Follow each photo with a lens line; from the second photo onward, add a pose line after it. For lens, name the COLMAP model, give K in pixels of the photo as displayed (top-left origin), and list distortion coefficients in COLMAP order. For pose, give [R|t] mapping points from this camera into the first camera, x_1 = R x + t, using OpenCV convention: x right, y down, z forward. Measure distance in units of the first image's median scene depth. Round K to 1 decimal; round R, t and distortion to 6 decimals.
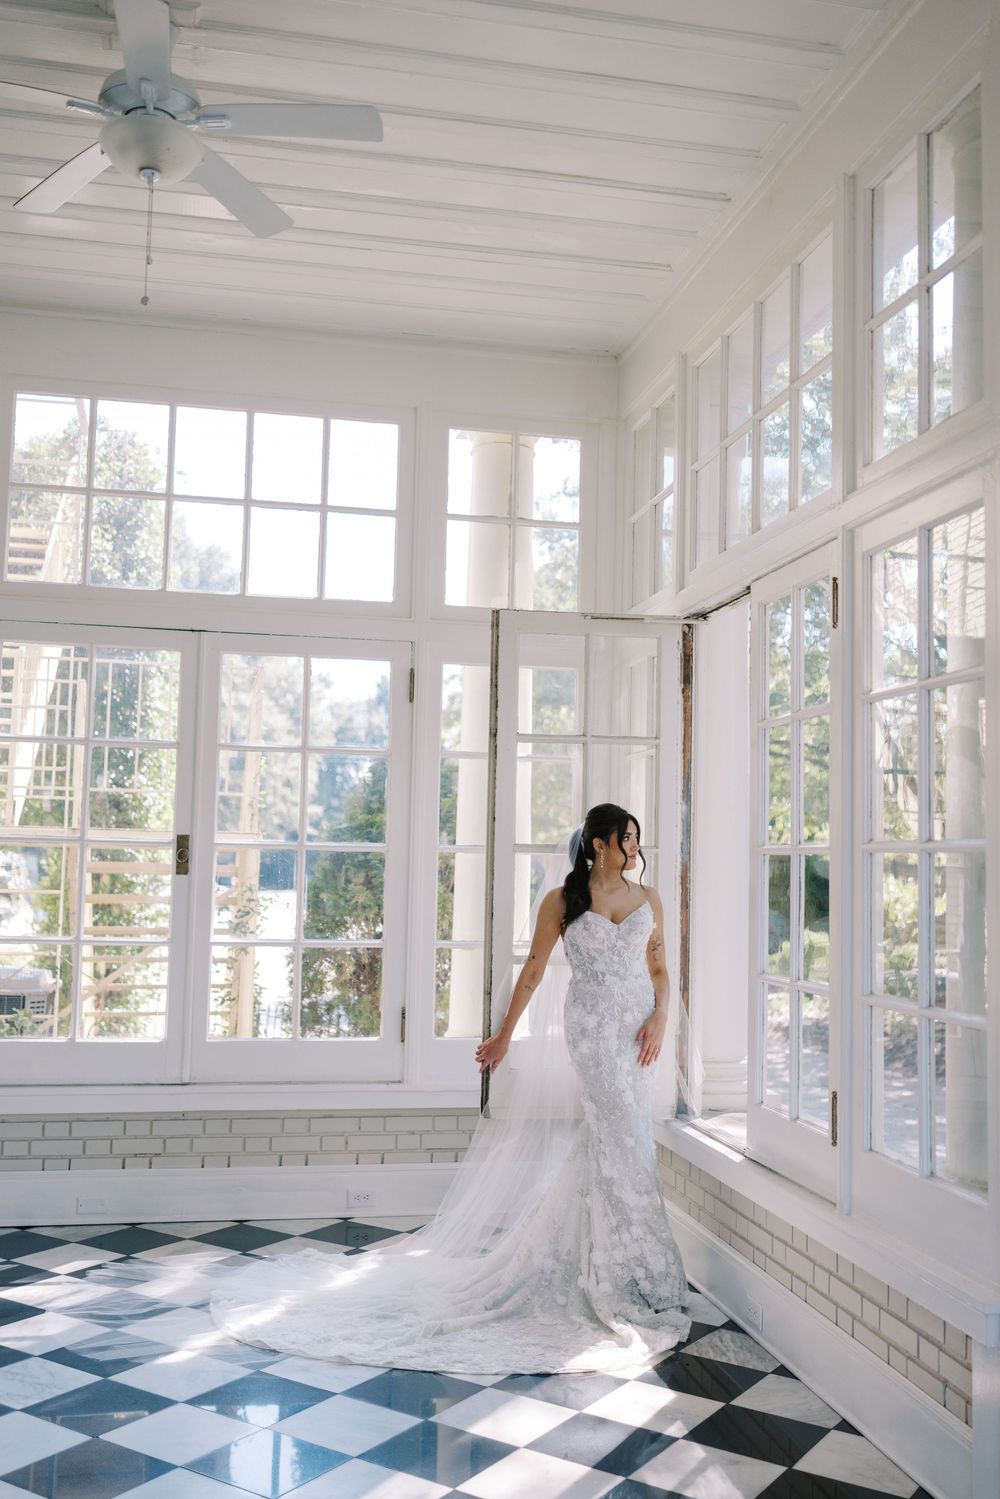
lens RADIAL K [[1449.1, 0, 497.3], [0, 1449.1, 750.0], [0, 0, 1]] dist [0.011246, 0.000000]
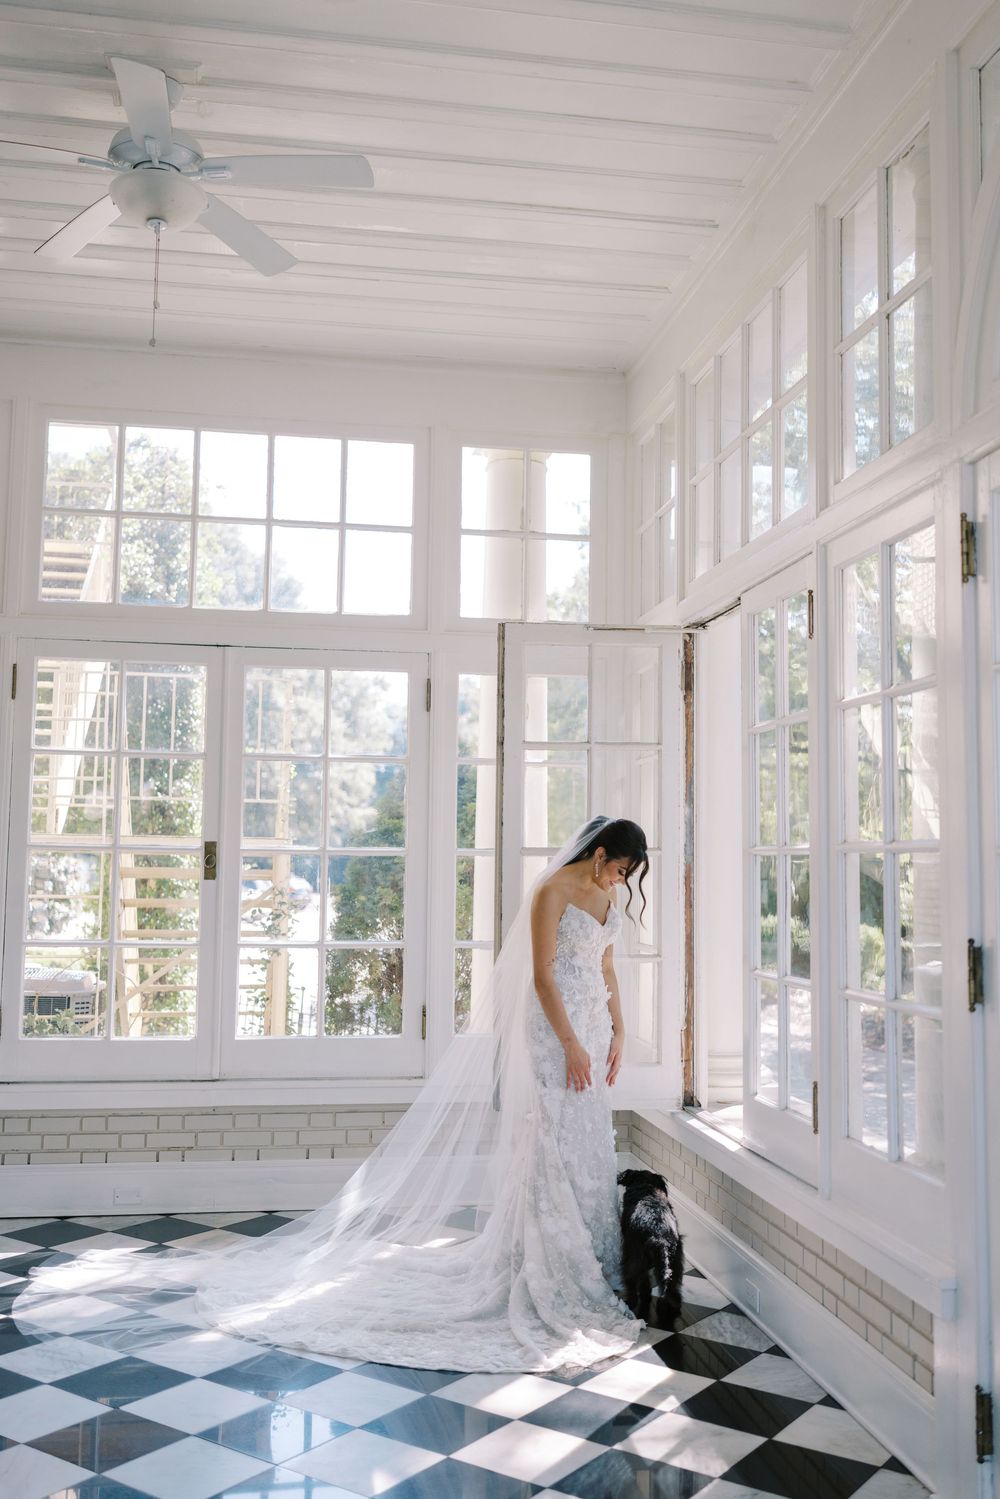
lens RADIAL K [[1449.1, 0, 502.8], [0, 1449.1, 744.5], [0, 0, 1]] dist [0.011246, 0.000000]
pose [[0.999238, -0.014232, -0.036337, 0.035200], [0.014103, 0.999893, -0.003814, -0.004990], [0.036388, 0.003299, 0.999332, -0.039721]]
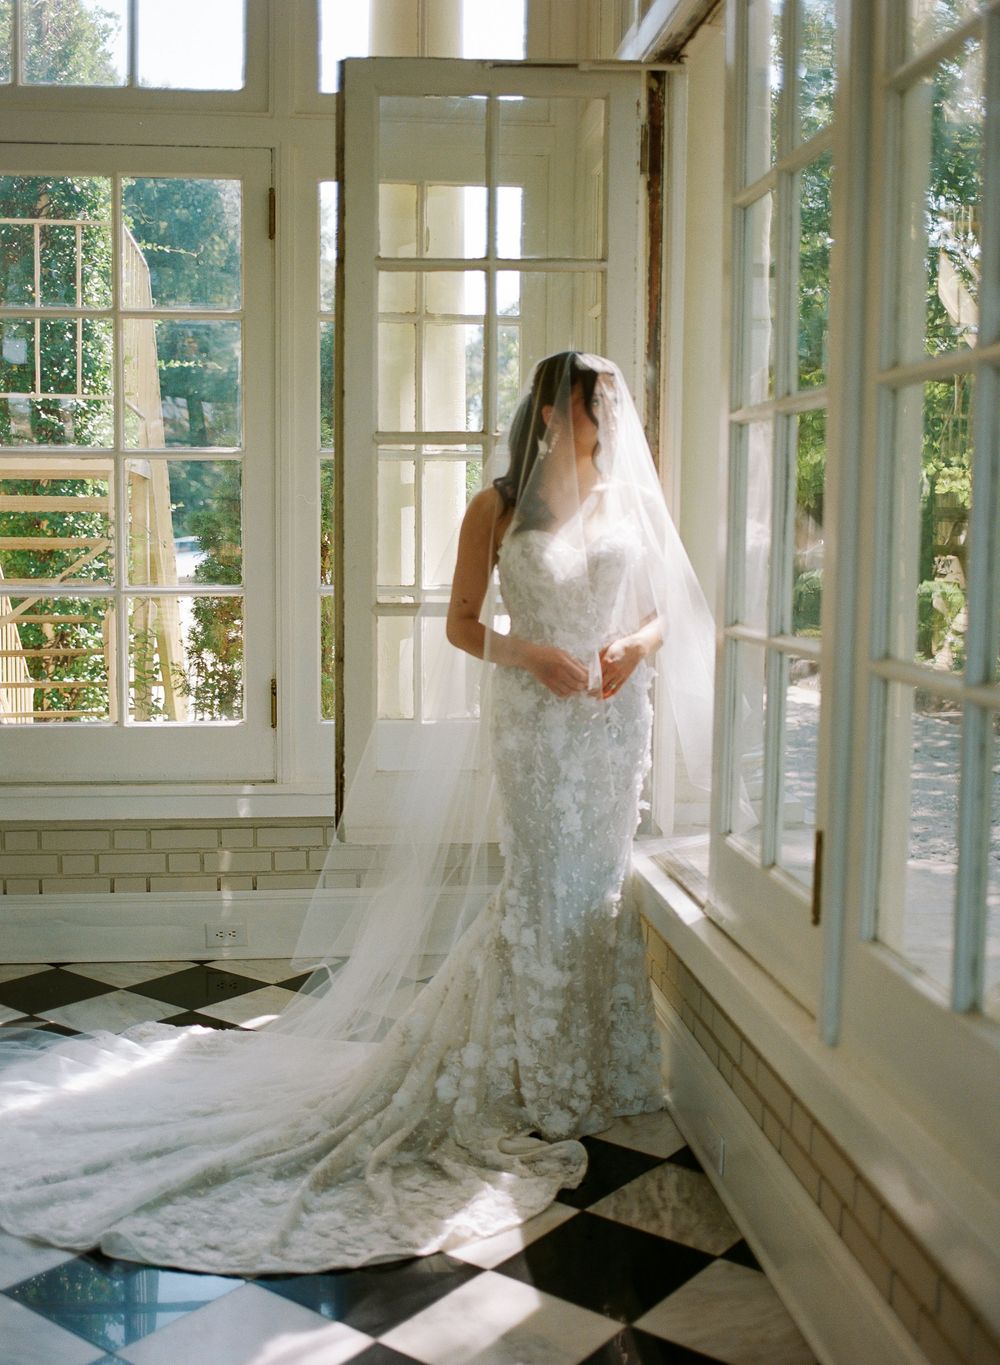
lens RADIAL K [[1504.7, 0, 467.9], [0, 1504.7, 678.1], [0, 0, 1]] dist [-0.036368, 0.000000]
pose [[0.995328, -0.003534, -0.096488, 0.112307], [0.020593, 0.984106, 0.176383, 0.053954], [0.094331, -0.177546, 0.979581, 0.317564]]
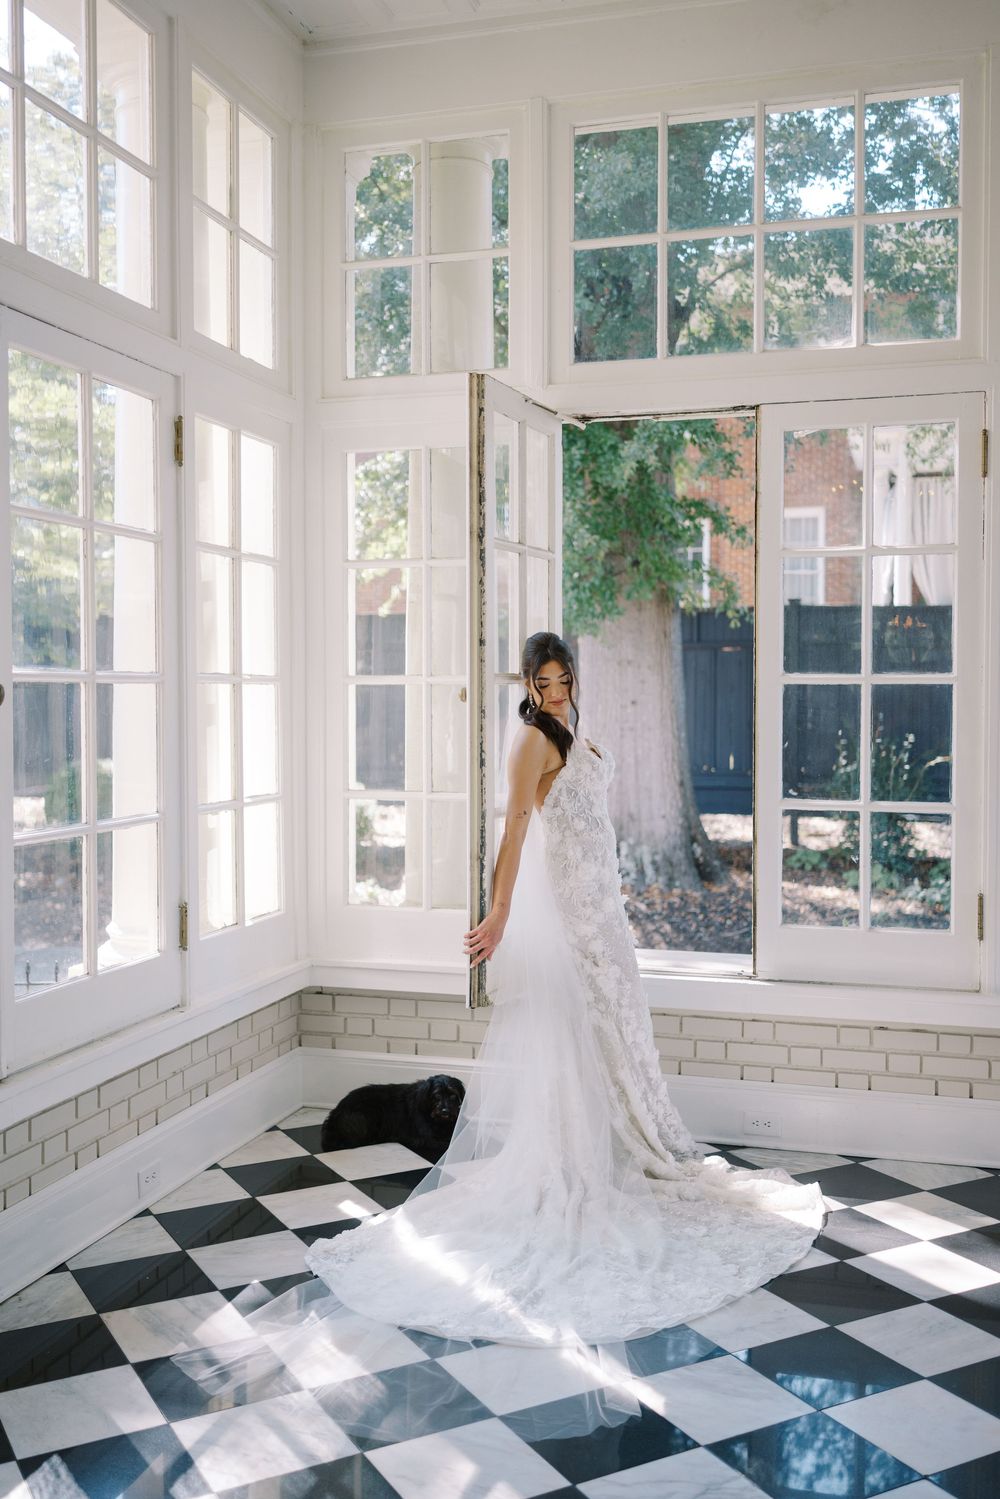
lens RADIAL K [[1449.1, 0, 523.5], [0, 1449.1, 791.6], [0, 0, 1]] dist [0.011246, 0.000000]
pose [[0.461325, -0.079226, 0.883687, -0.680049], [-0.063934, 0.990447, 0.122174, 0.028131], [-0.884925, -0.112860, 0.451852, 0.596384]]
